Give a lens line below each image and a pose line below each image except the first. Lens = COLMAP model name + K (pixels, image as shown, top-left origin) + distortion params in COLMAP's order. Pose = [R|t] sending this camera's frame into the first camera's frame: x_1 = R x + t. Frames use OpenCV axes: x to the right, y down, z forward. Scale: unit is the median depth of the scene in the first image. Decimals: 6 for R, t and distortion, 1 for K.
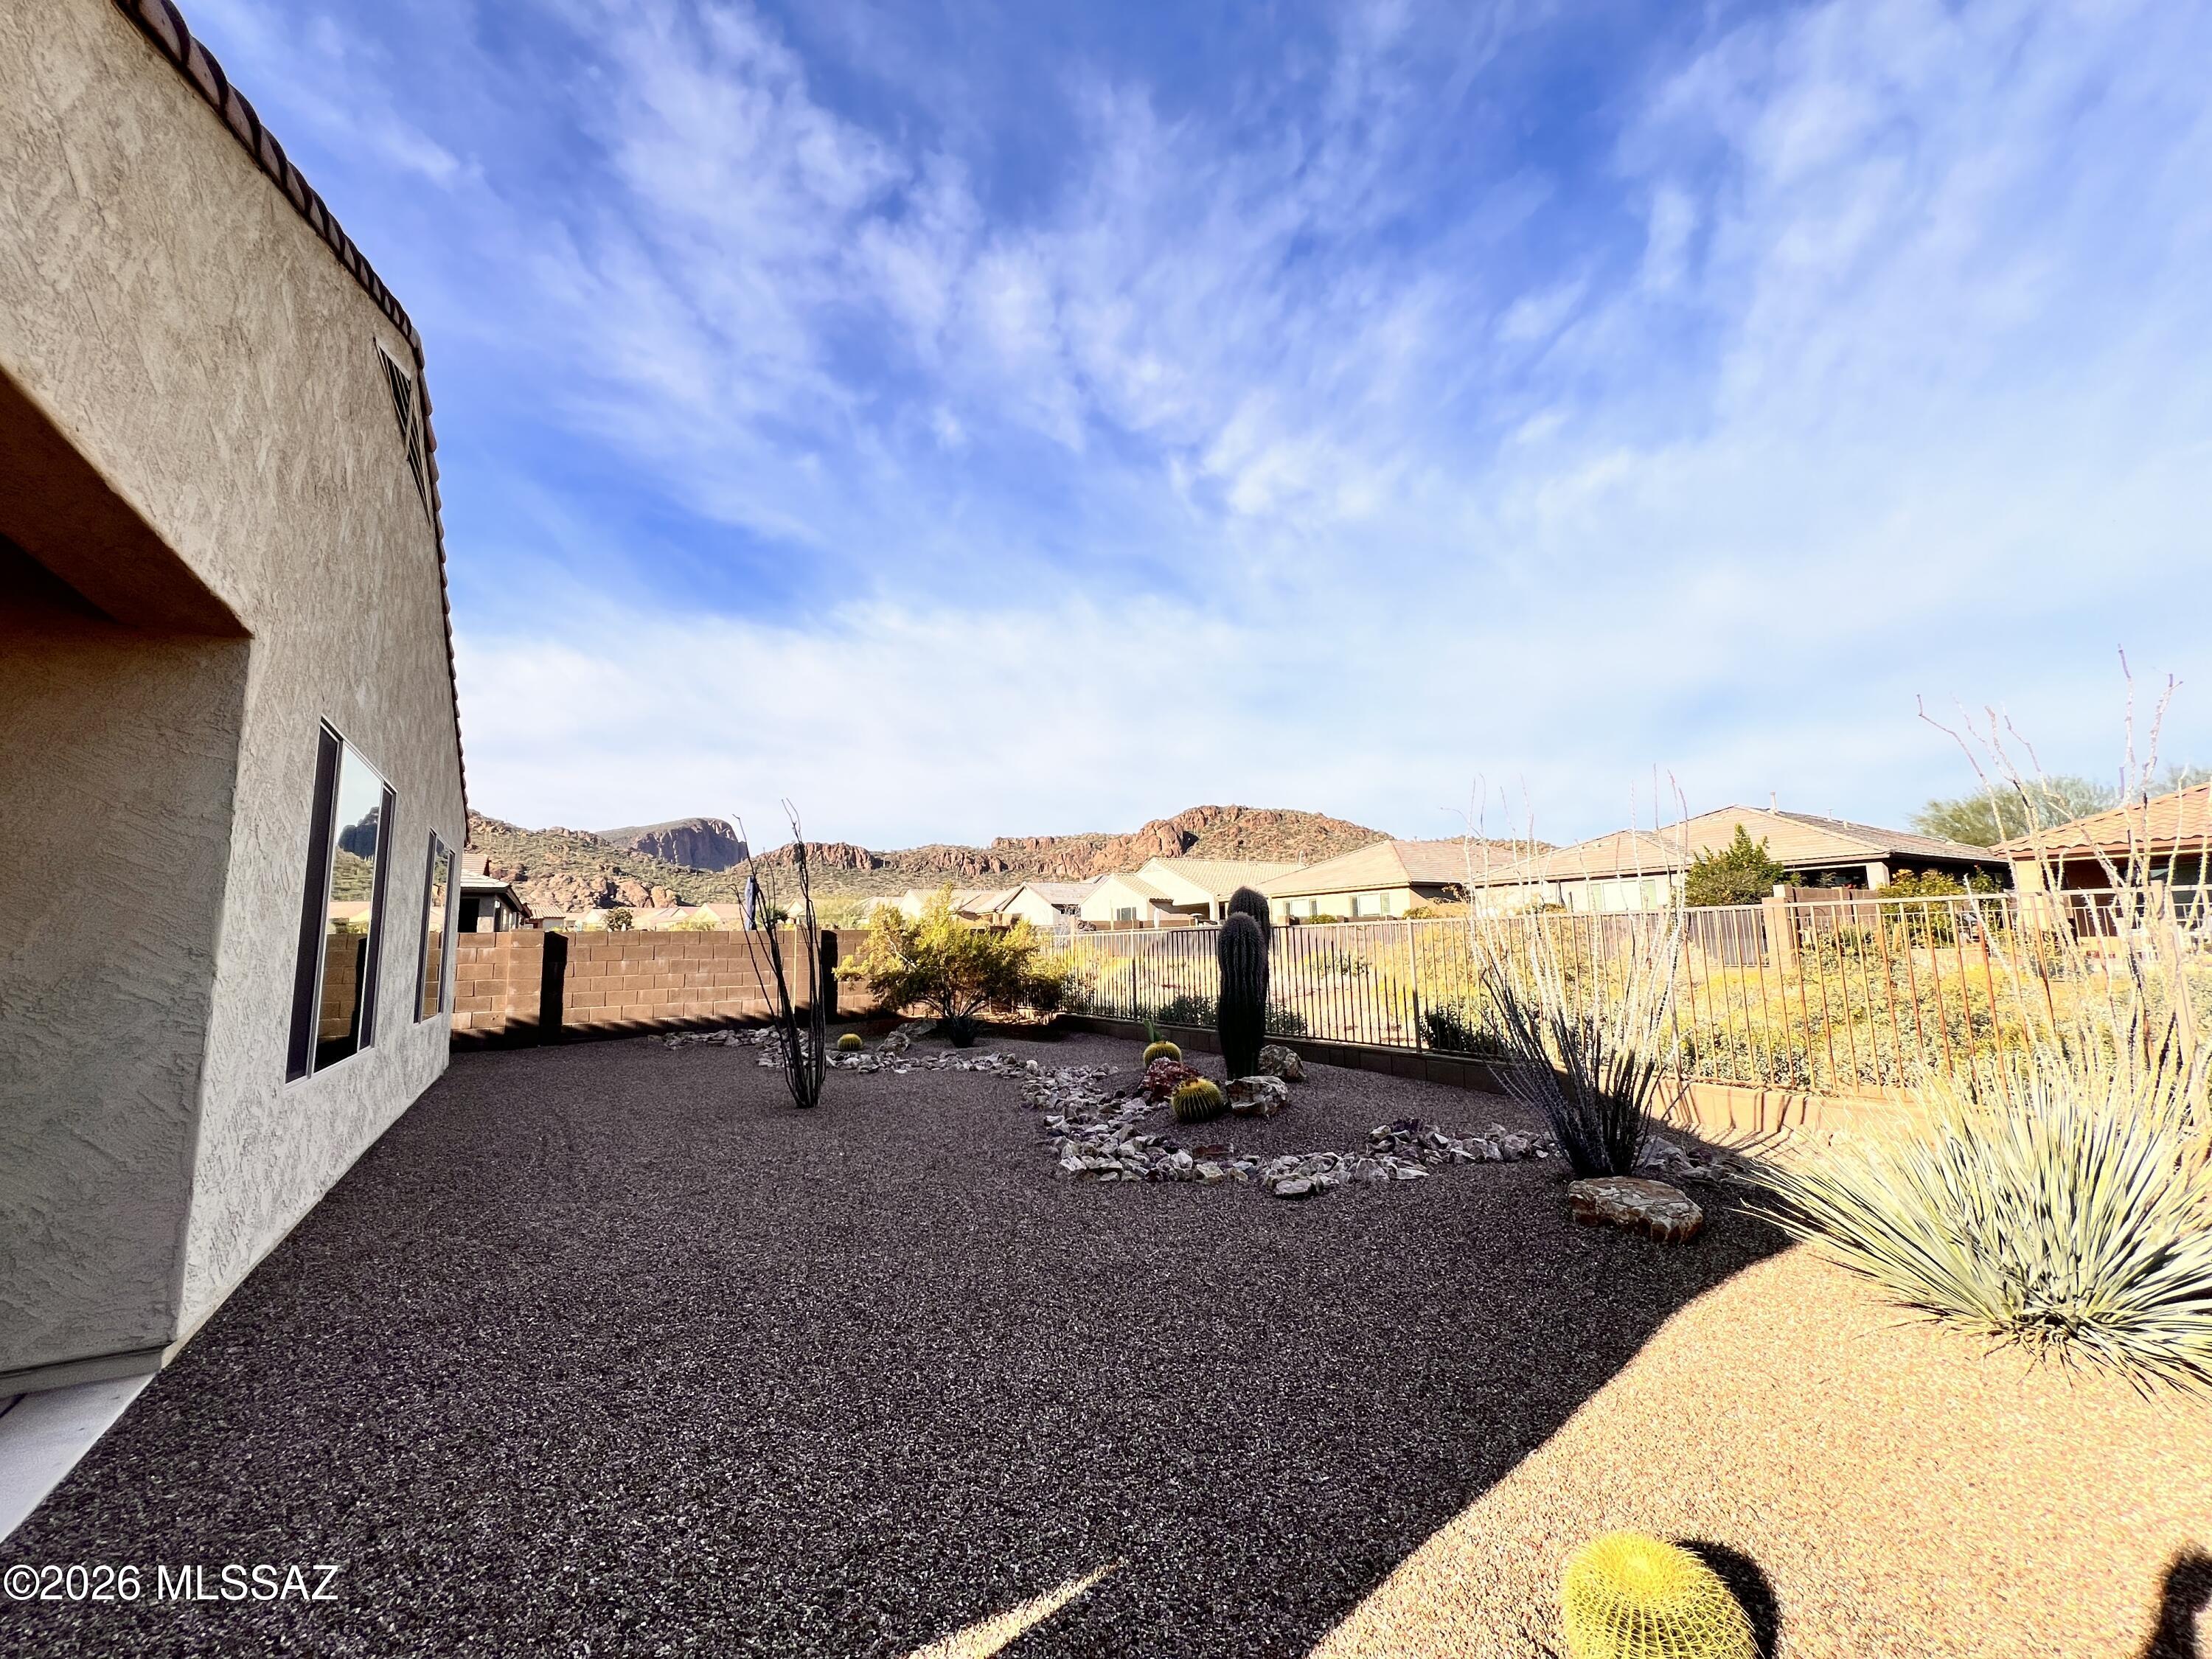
lens RADIAL K [[883.5, 0, 1099.0], [0, 883.5, 828.1], [0, 0, 1]] dist [-0.001560, 0.000261]
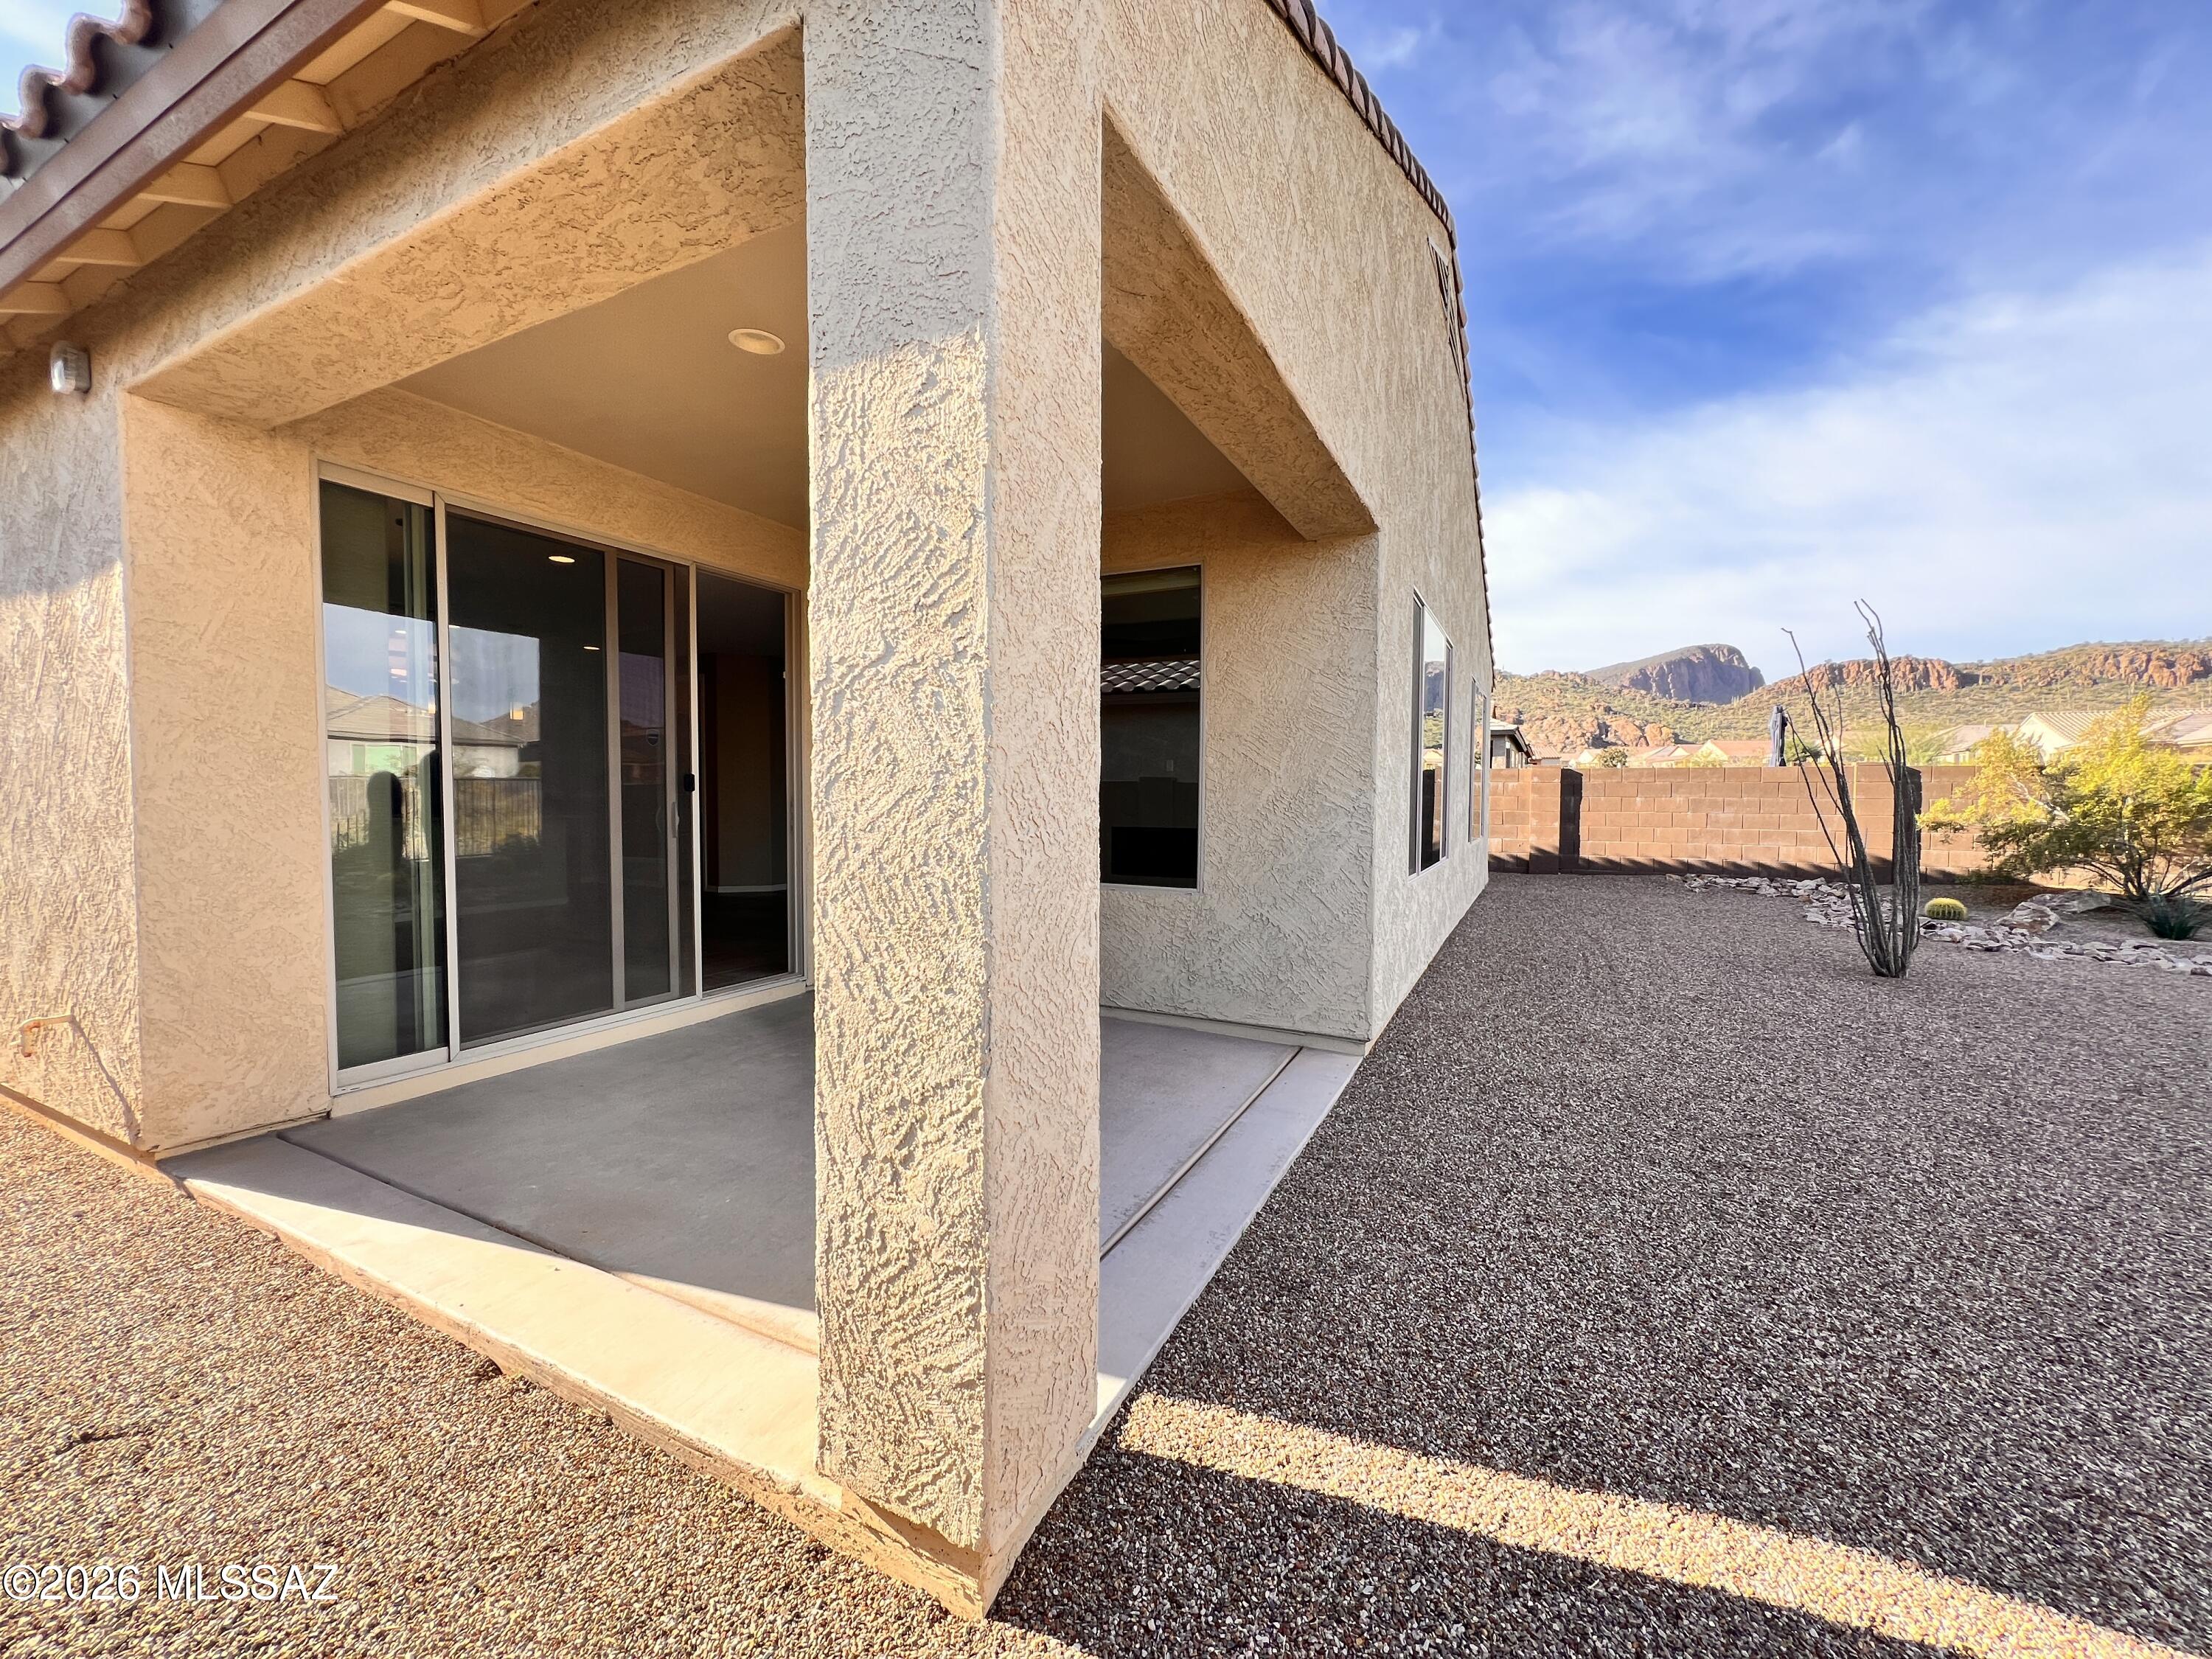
lens RADIAL K [[883.5, 0, 1099.0], [0, 883.5, 828.1], [0, 0, 1]] dist [-0.001560, 0.000261]
pose [[0.523836, 0.056857, -0.849919, -0.015383], [0.096590, 0.987370, 0.125585, 0.002592], [0.846325, -0.147880, 0.511728, -0.017080]]
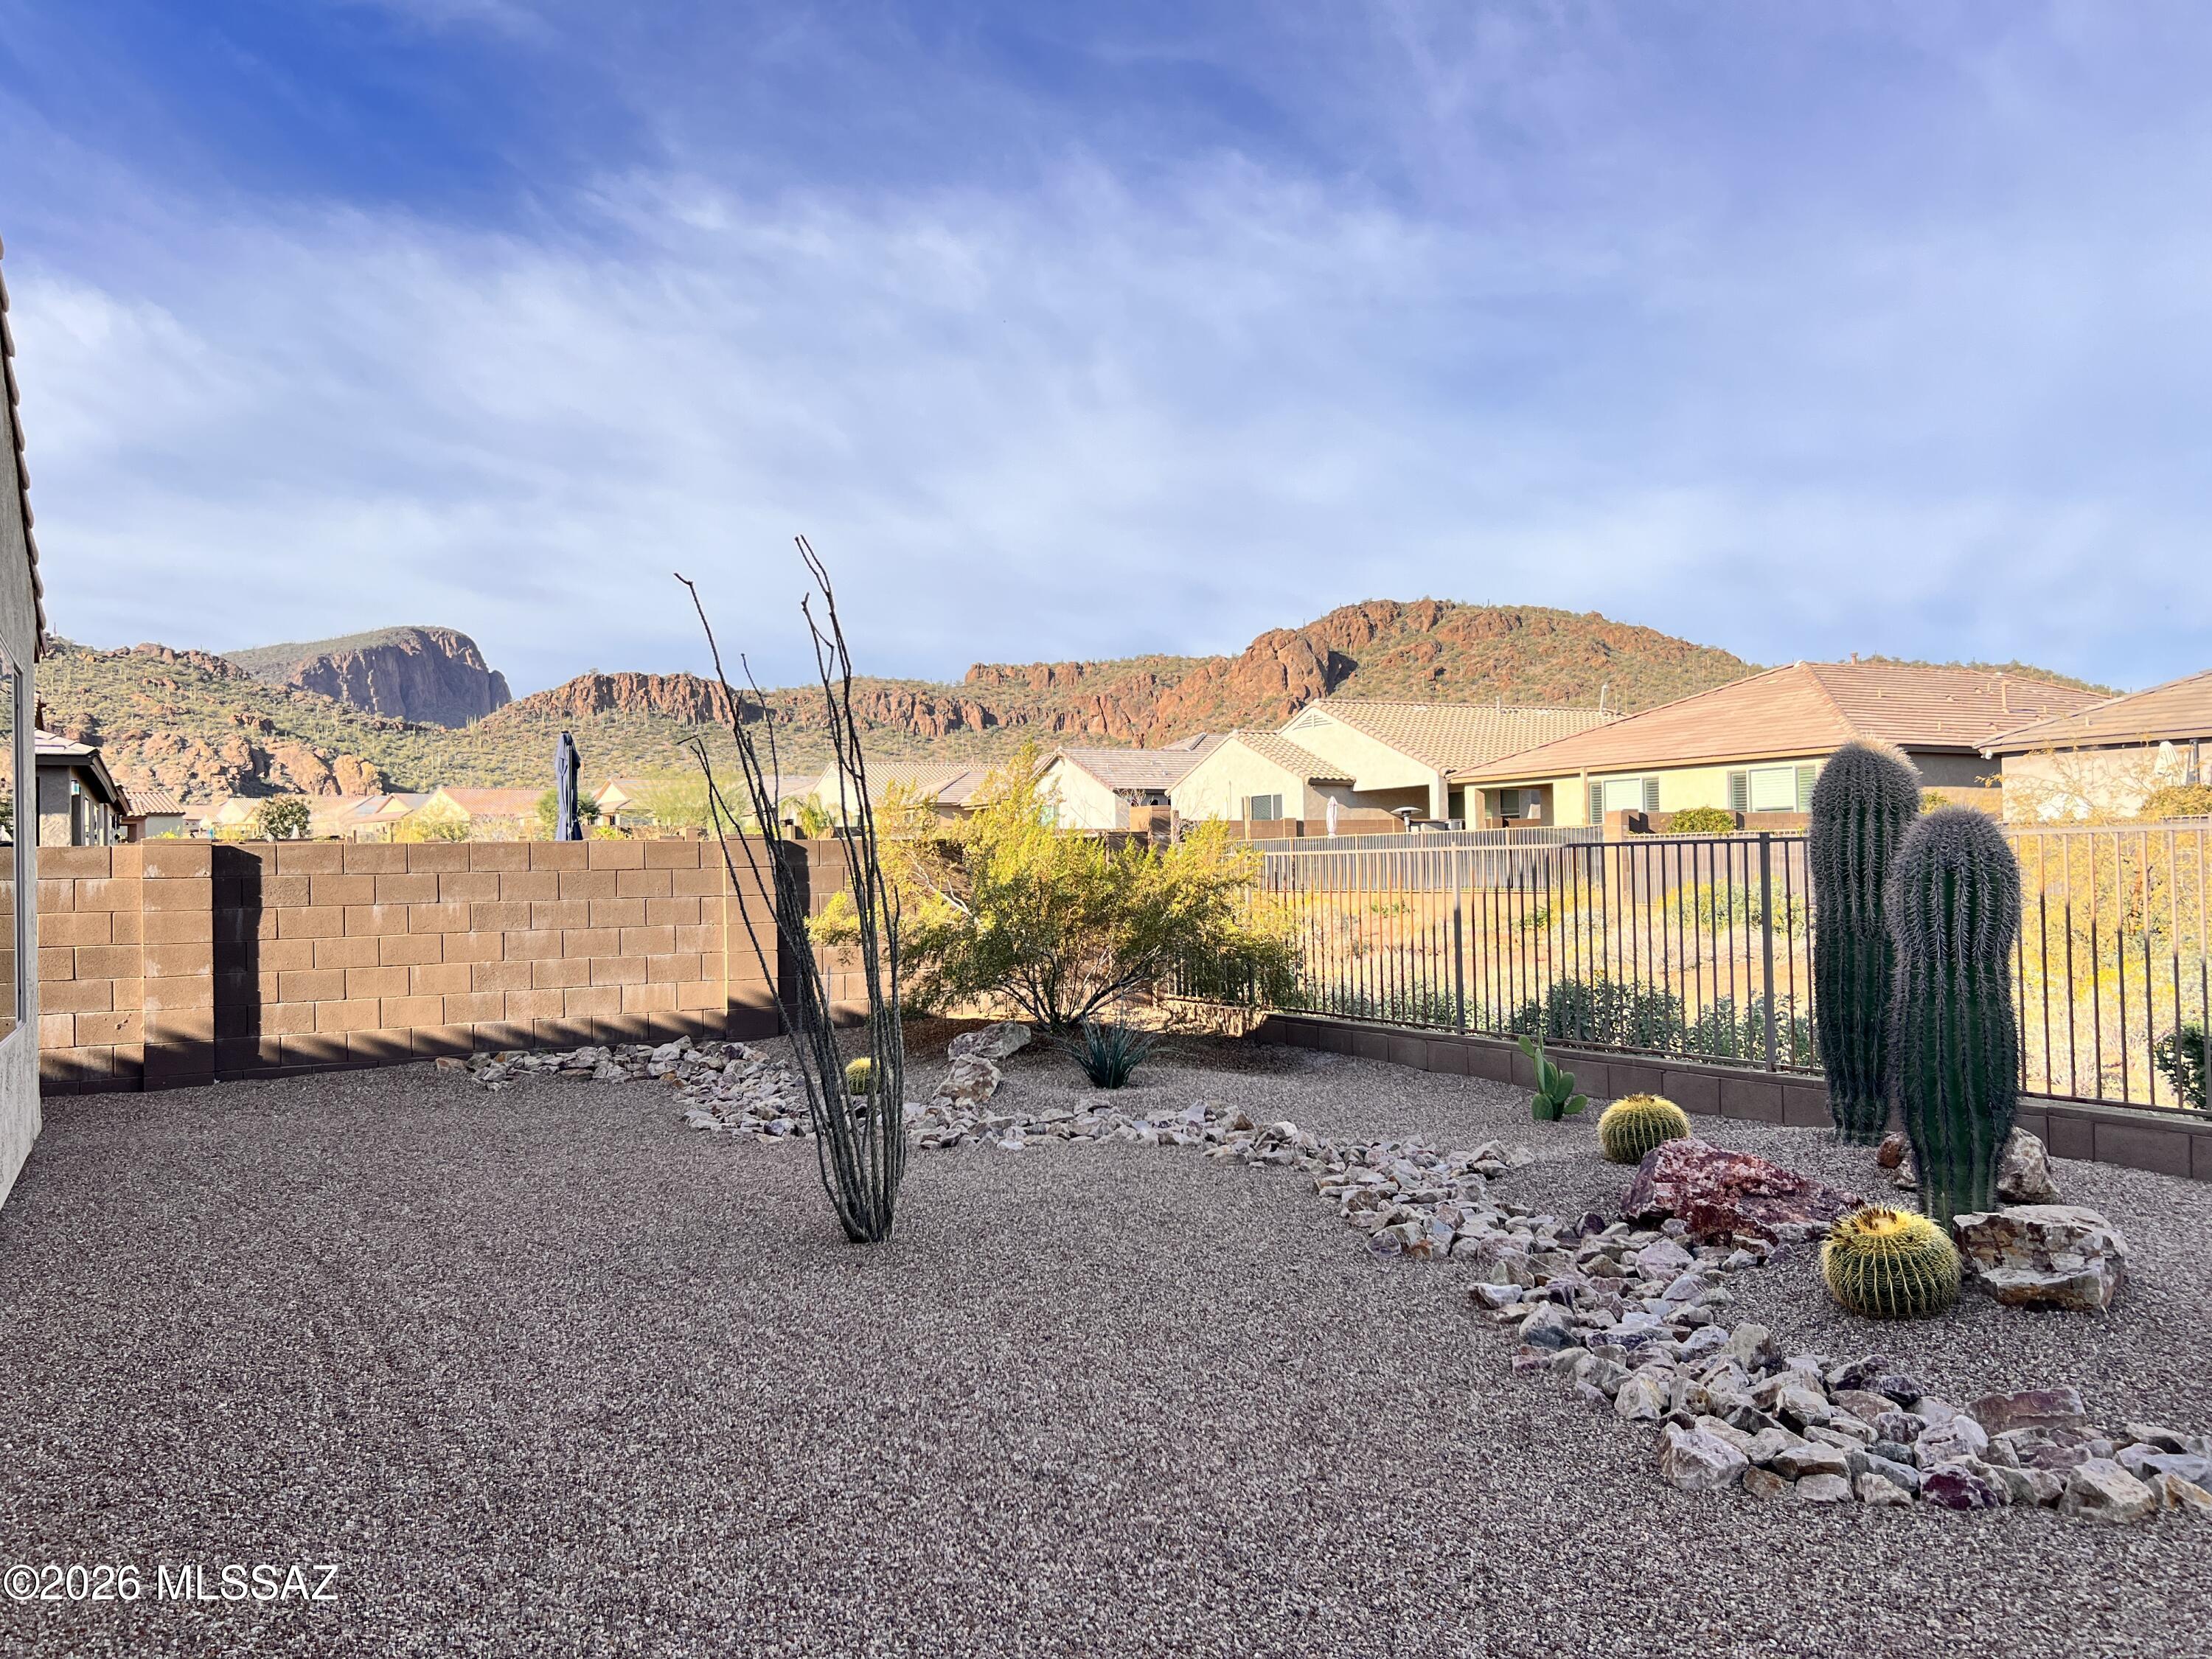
lens RADIAL K [[1657.7, 0, 1102.2], [0, 1657.7, 848.0], [0, 0, 1]] dist [0.103028, -0.144806]
pose [[0.999243, 0.001024, -0.038890, -0.114944], [0.003680, 0.992686, 0.120672, 0.012657], [0.038729, -0.120724, 0.991930, 0.124604]]
